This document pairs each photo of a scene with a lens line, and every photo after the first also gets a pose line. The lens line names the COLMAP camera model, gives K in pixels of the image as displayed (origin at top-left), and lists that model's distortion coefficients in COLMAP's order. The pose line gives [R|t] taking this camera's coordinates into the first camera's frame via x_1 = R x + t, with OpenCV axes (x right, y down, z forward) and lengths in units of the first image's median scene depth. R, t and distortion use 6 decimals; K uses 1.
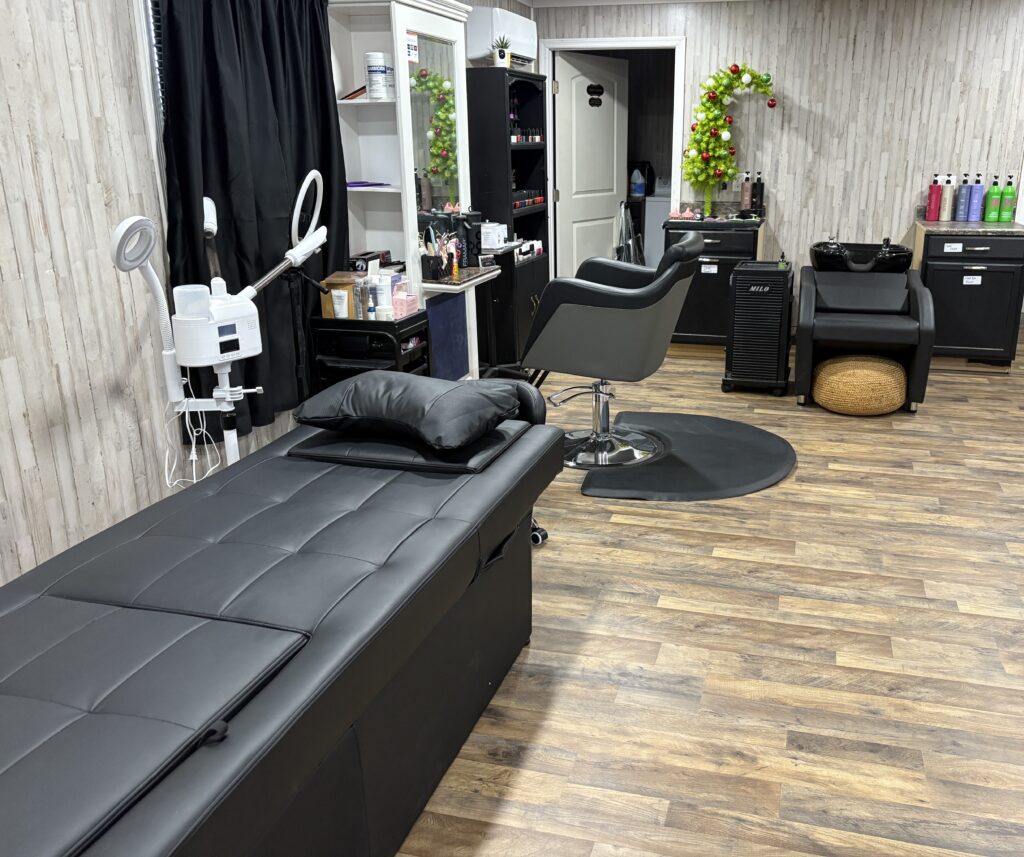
lens RADIAL K [[905.6, 0, 576.9], [0, 905.6, 406.8], [0, 0, 1]] dist [0.026376, 0.016679]
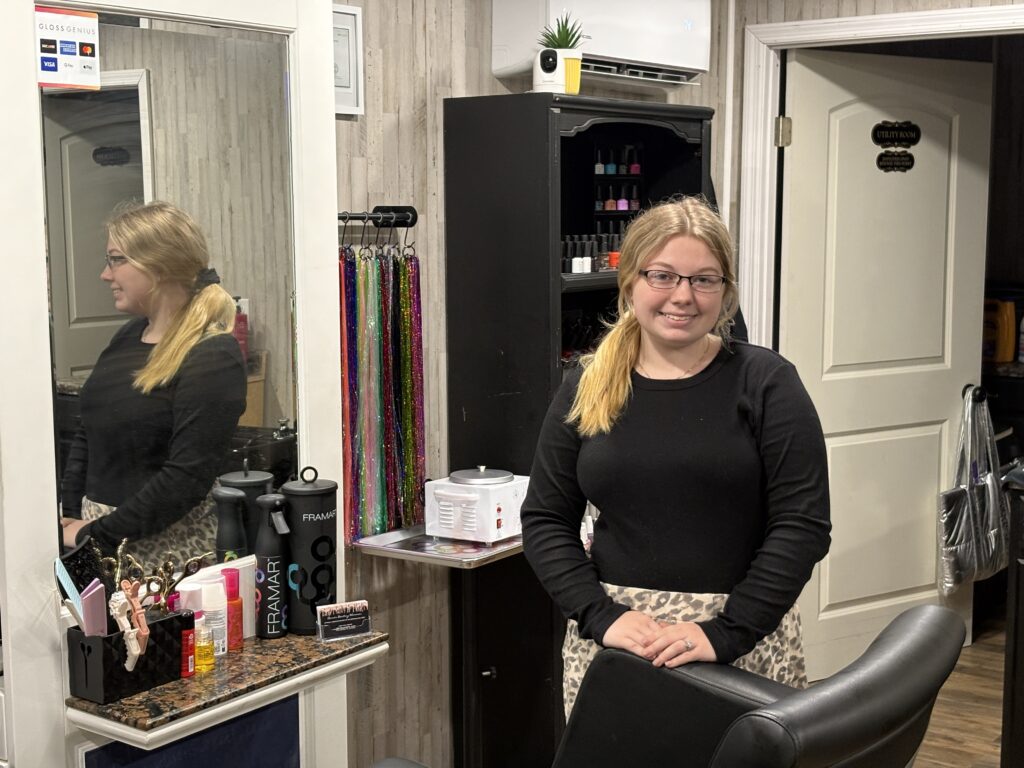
lens RADIAL K [[1509.6, 0, 515.9], [0, 1509.6, 405.1], [0, 0, 1]] dist [0.076086, 0.000000]
pose [[0.937604, 0.037301, -0.345698, 0.120558], [-0.090585, 0.986101, -0.139283, -0.124108], [0.335698, 0.161908, 0.927951, 0.344699]]
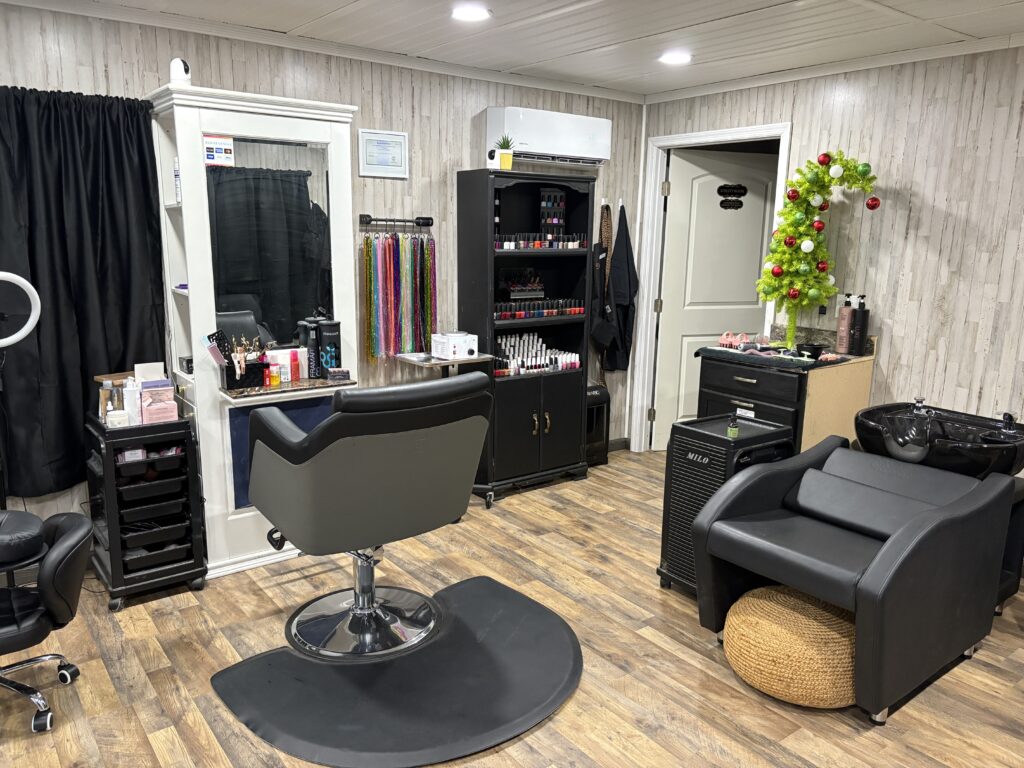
lens RADIAL K [[764.3, 0, 508.8], [0, 764.3, 385.9], [0, 0, 1]] dist [0.042143, -0.022827]
pose [[0.785976, 0.133341, -0.603706, 0.371393], [-0.189900, 0.981330, -0.030487, -0.117886], [0.588370, 0.138605, 0.796624, 0.362709]]
